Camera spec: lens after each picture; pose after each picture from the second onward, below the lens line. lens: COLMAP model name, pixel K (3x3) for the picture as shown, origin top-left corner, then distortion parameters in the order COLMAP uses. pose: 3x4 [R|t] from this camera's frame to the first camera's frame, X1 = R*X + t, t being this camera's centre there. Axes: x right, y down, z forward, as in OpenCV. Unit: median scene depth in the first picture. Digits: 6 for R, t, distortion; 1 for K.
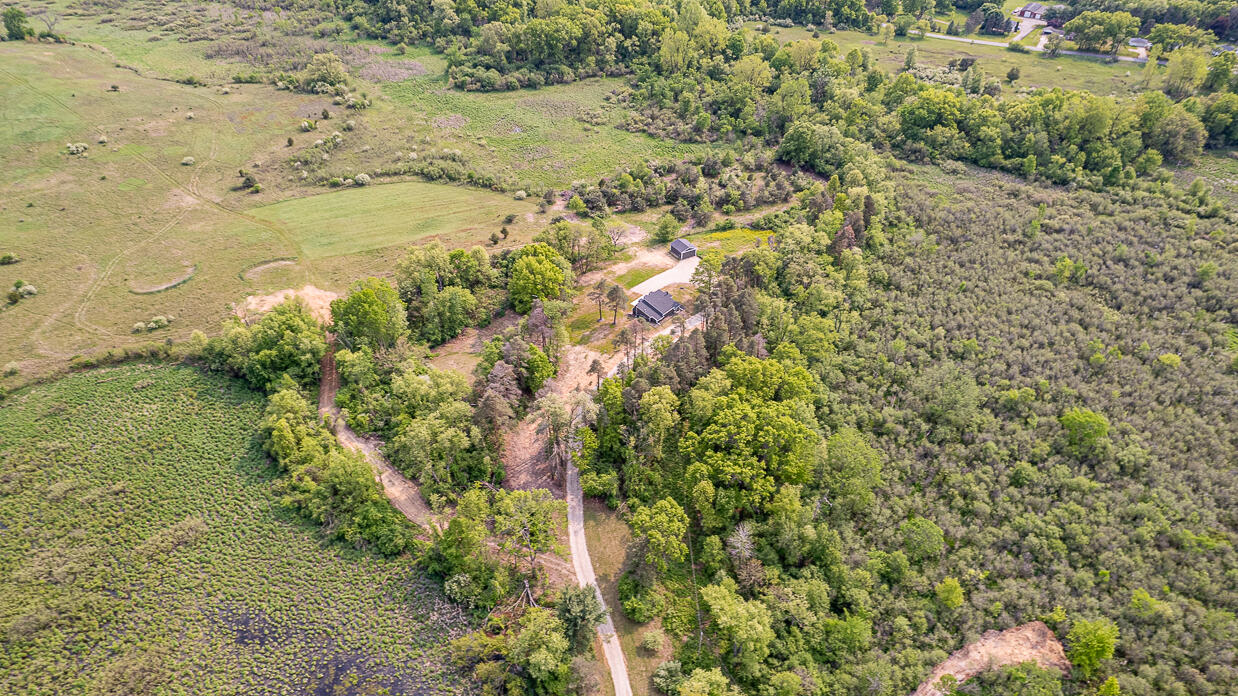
lens RADIAL K [[790.0, 0, 625.5], [0, 790.0, 350.3], [0, 0, 1]] dist [-0.078253, 0.073032]
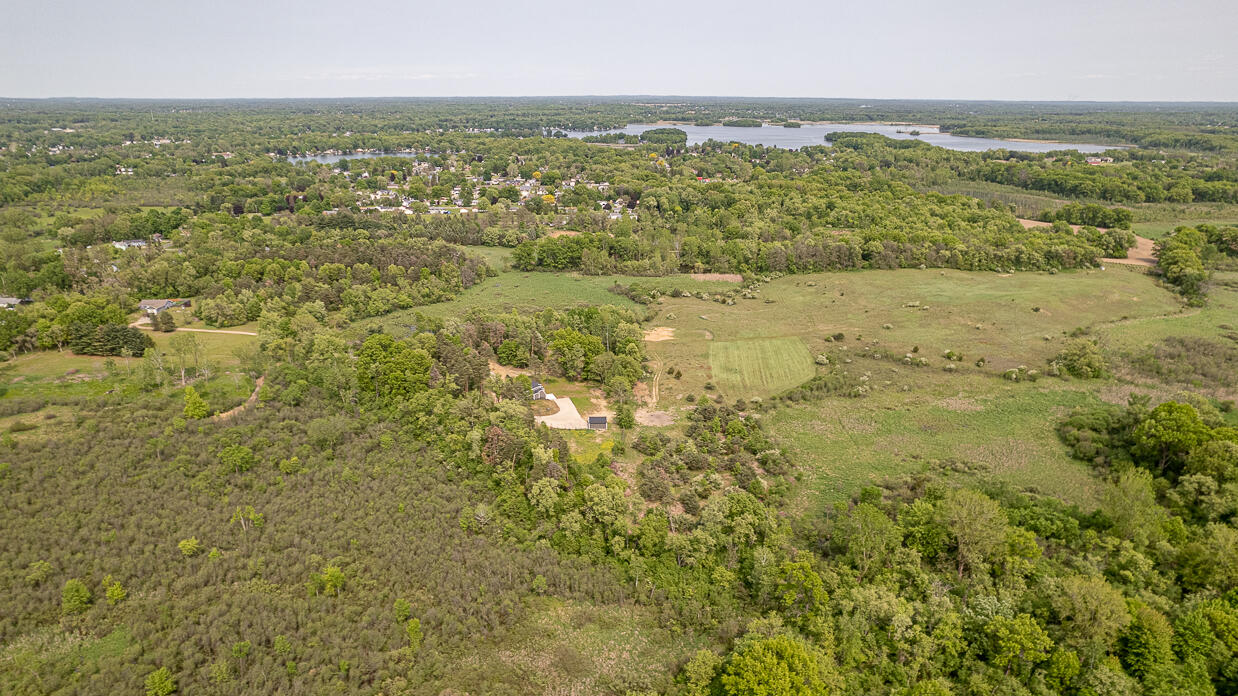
lens RADIAL K [[810.5, 0, 622.1], [0, 810.5, 346.6], [0, 0, 1]] dist [-0.077133, 0.071403]
pose [[-0.476375, 0.252311, -0.842262, 0.907444], [-0.543710, 0.668288, 0.507711, -0.730032], [0.690975, 0.699807, -0.181172, 1.024811]]
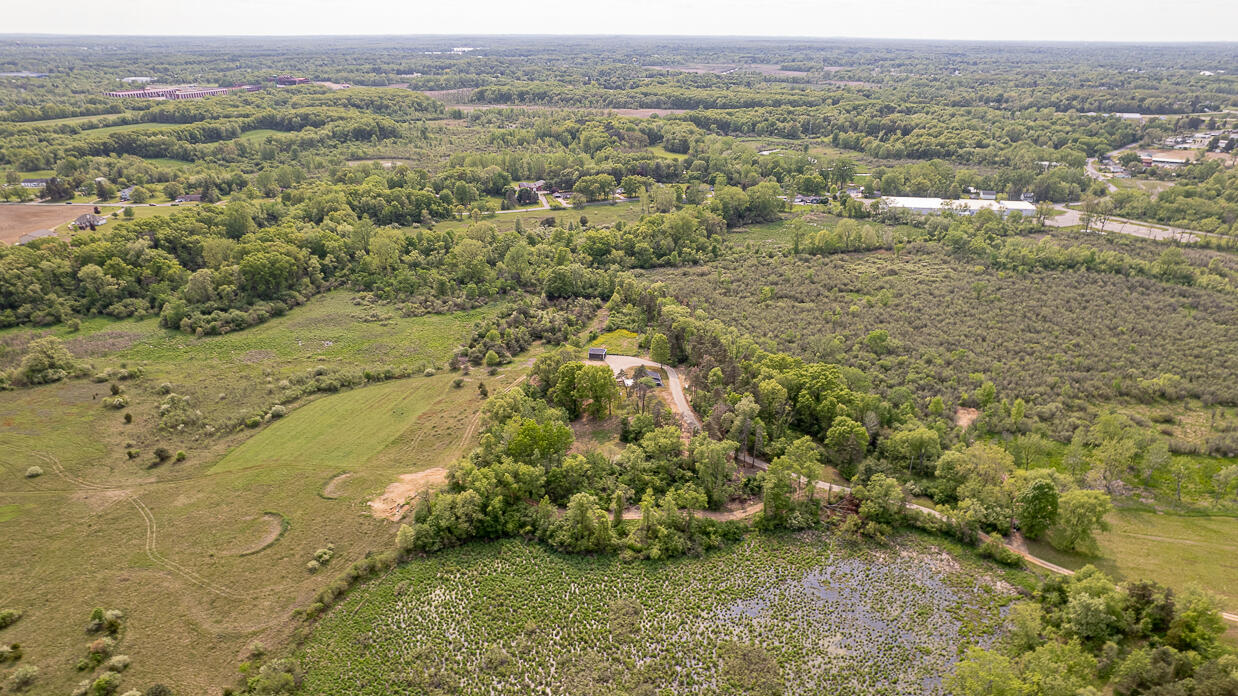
lens RADIAL K [[810.5, 0, 622.1], [0, 810.5, 346.6], [0, 0, 1]] dist [-0.077133, 0.071403]
pose [[0.664422, -0.284968, 0.690896, -0.738608], [0.460467, 0.884234, -0.078109, -0.012959], [-0.588655, 0.370032, 0.718722, -0.005883]]
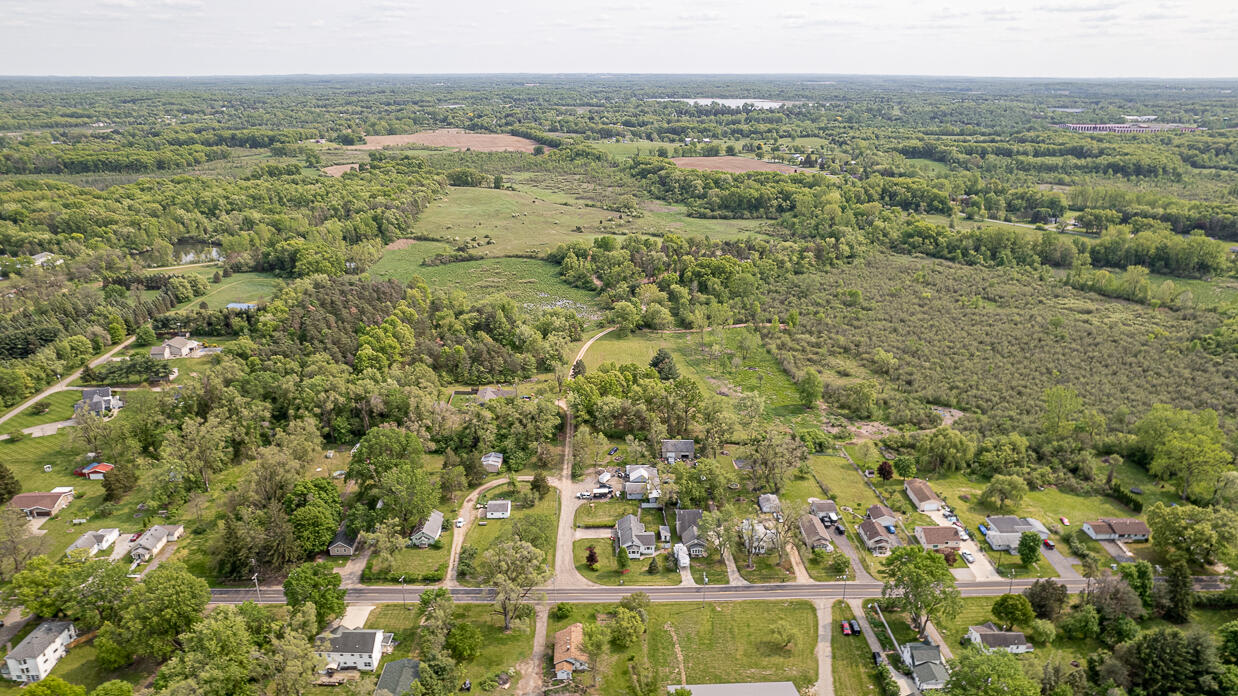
lens RADIAL K [[793.2, 0, 625.6], [0, 793.2, 363.3], [0, 0, 1]] dist [-0.077775, 0.072093]
pose [[0.914229, 0.132783, -0.382824, 0.584243], [-0.240506, 0.938180, -0.248948, 0.704274], [0.326102, 0.319667, 0.889646, -0.897542]]
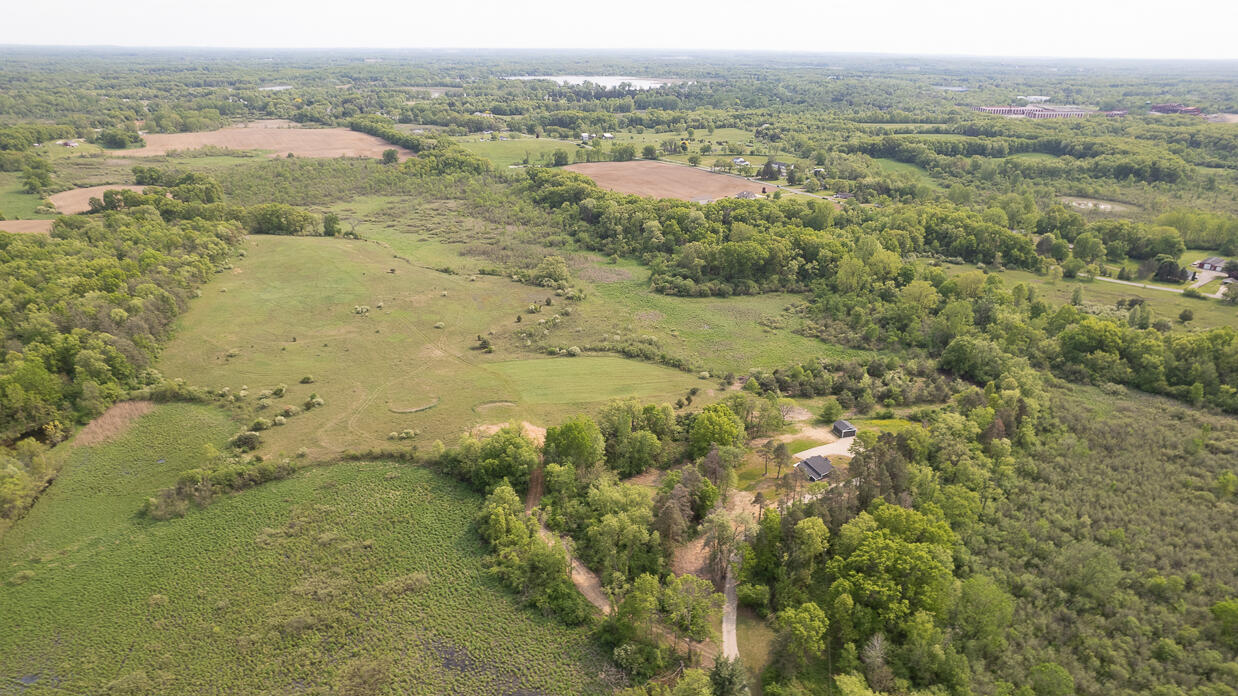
lens RADIAL K [[790.0, 0, 625.5], [0, 790.0, 350.3], [0, 0, 1]] dist [-0.078253, 0.073032]
pose [[0.972708, 0.083227, -0.216594, 0.002396], [-0.141053, 0.953273, -0.267159, 0.095355], [0.184238, 0.290419, 0.938996, -0.127553]]
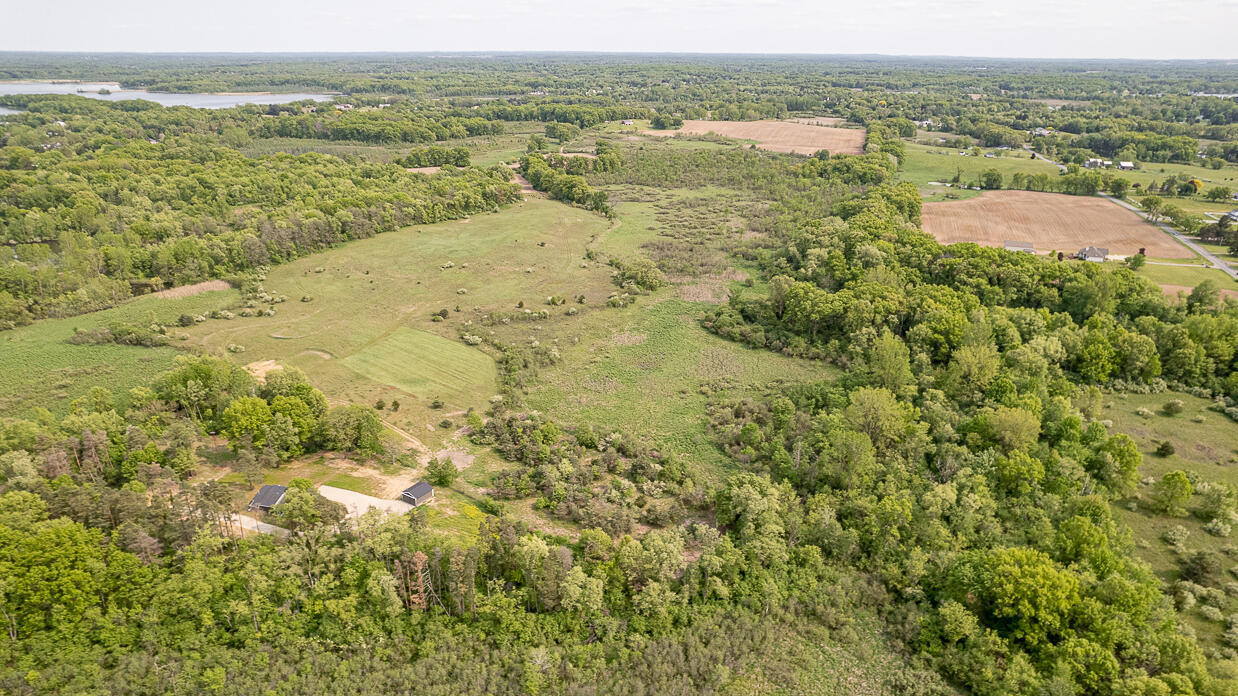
lens RADIAL K [[806.1, 0, 628.1], [0, 806.1, 308.3], [0, 0, 1]] dist [-0.086164, 0.091750]
pose [[0.459033, 0.266638, -0.847463, 0.774200], [-0.543715, 0.838711, -0.030622, -0.355312], [0.702611, 0.474834, 0.529971, 0.524417]]
